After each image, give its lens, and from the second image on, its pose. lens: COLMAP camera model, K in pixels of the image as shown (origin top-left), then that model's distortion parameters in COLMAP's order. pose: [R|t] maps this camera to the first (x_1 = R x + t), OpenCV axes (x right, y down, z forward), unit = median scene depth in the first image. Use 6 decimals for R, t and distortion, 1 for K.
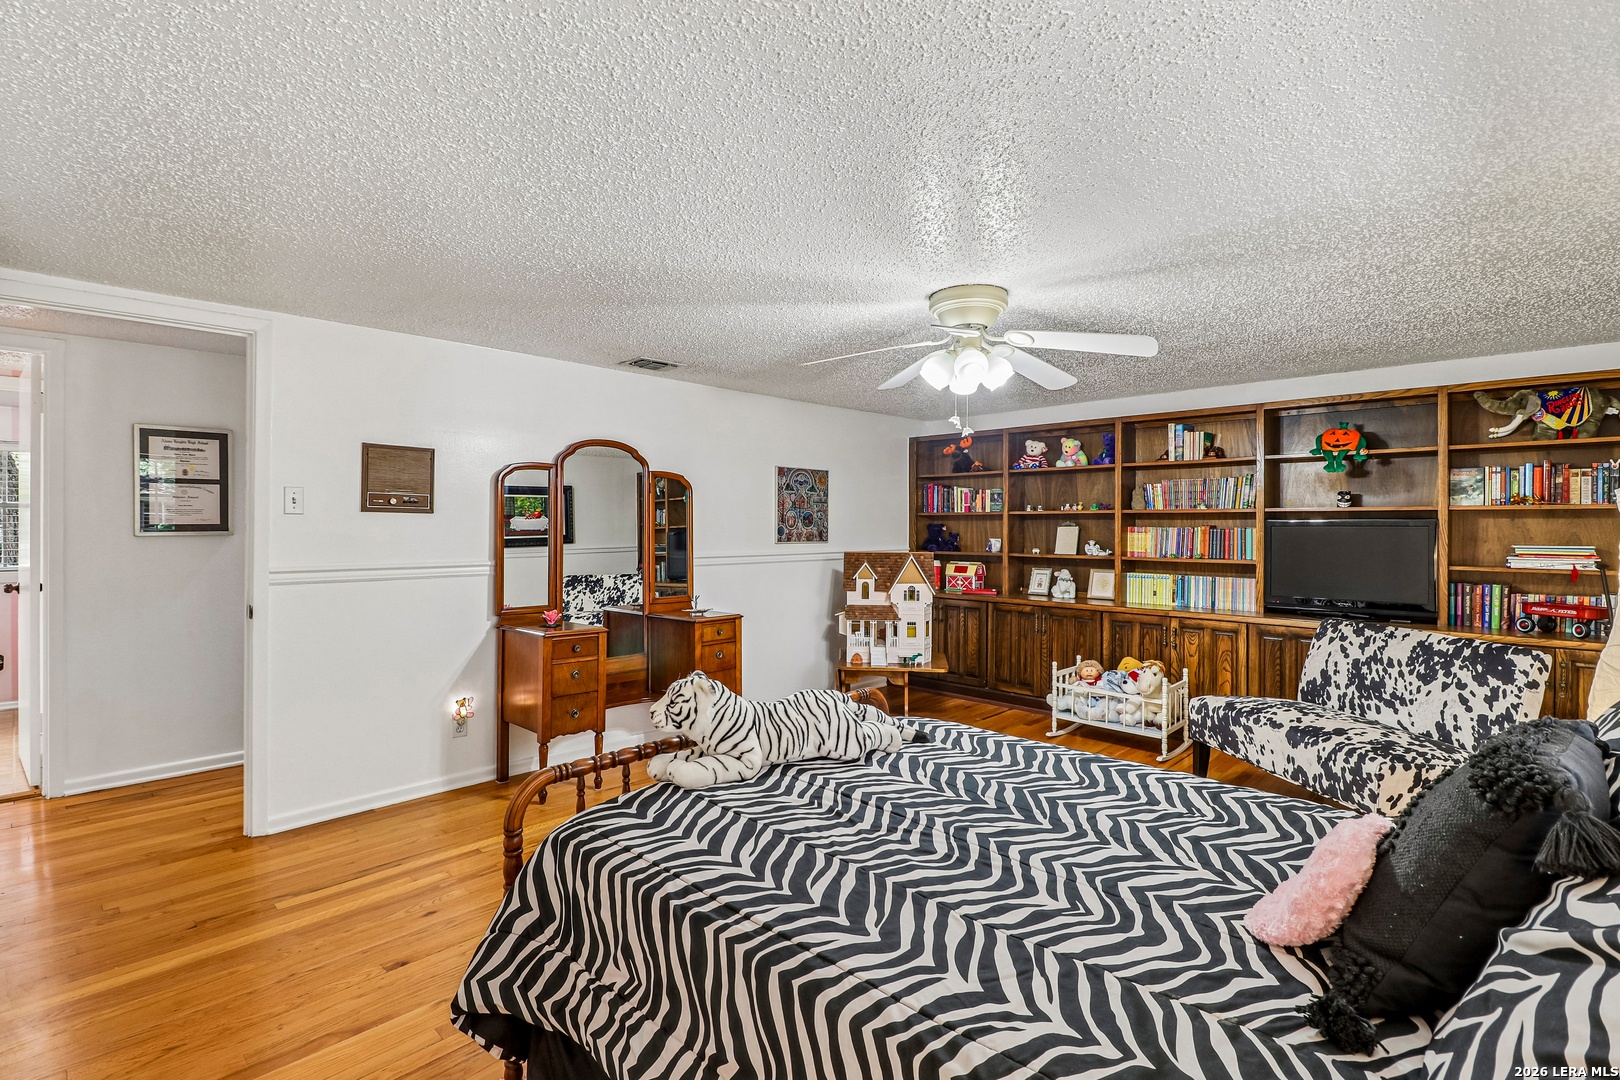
lens RADIAL K [[773.8, 0, 807.2], [0, 773.8, 528.5], [0, 0, 1]] dist [0.003231, -0.004569]
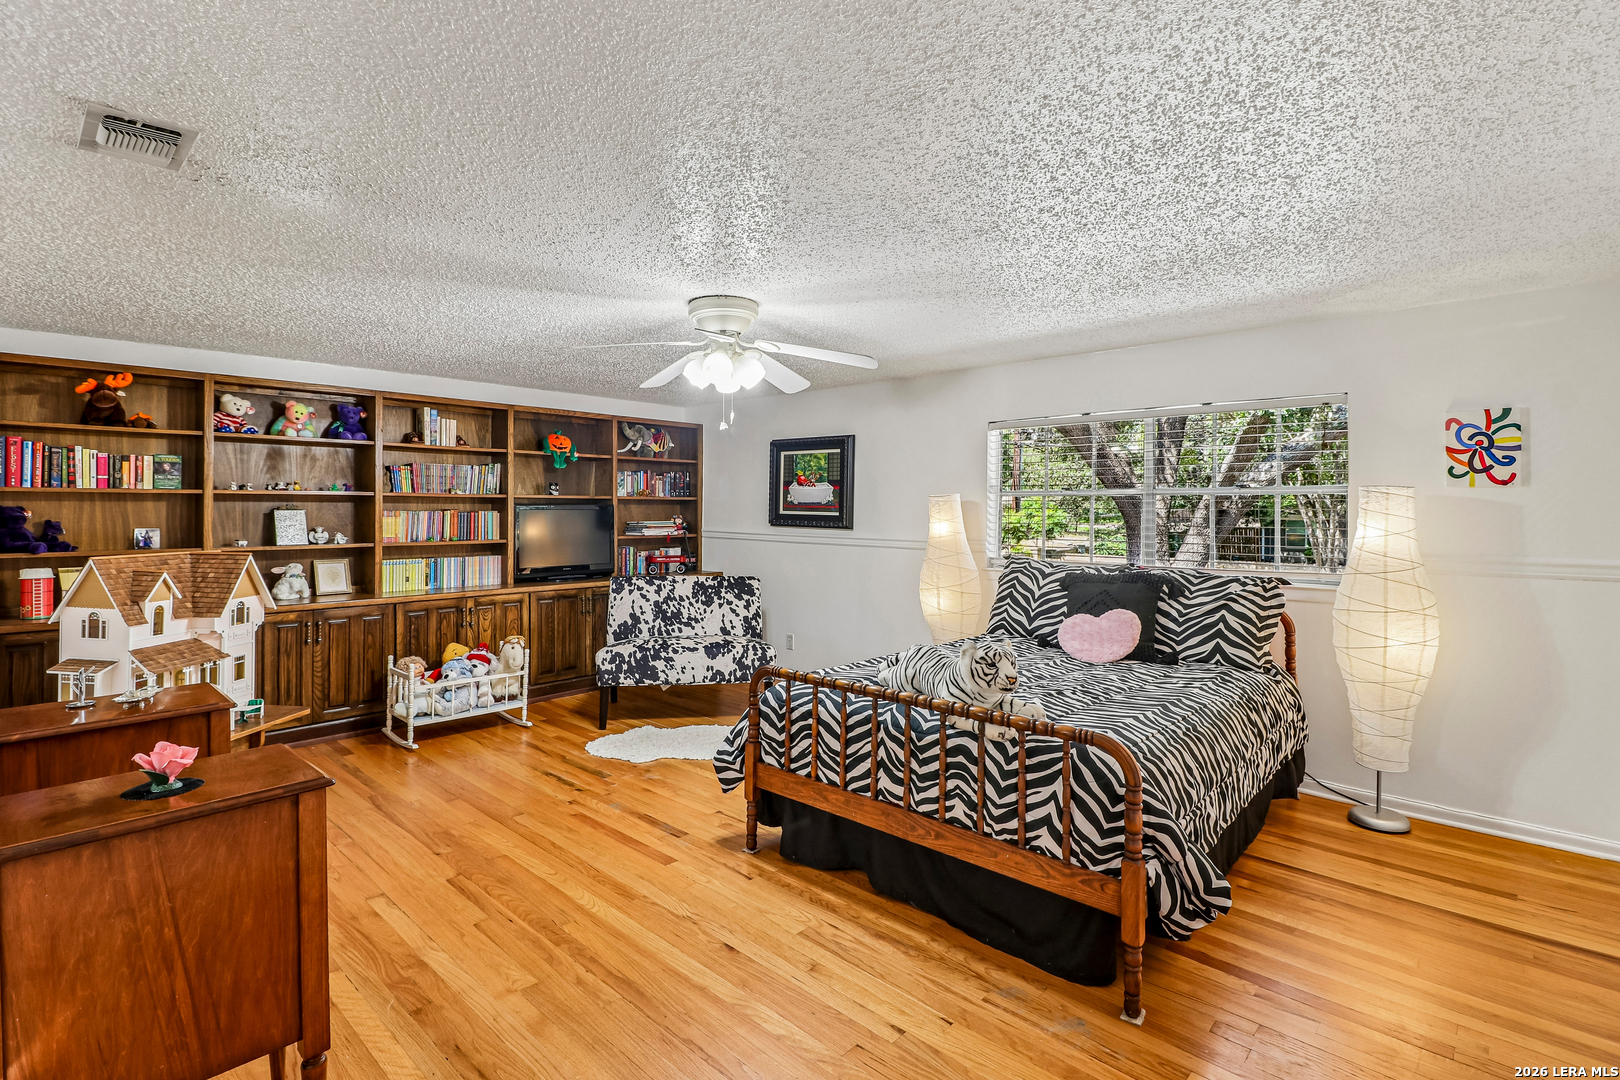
lens RADIAL K [[773.8, 0, 798.6], [0, 773.8, 509.3], [0, 0, 1]] dist [0.003231, -0.004569]
pose [[-0.016869, -0.002076, 0.999856, -0.704449], [0.002303, 0.999995, 0.002115, -0.006168], [-0.999855, 0.002338, -0.016864, 0.705005]]
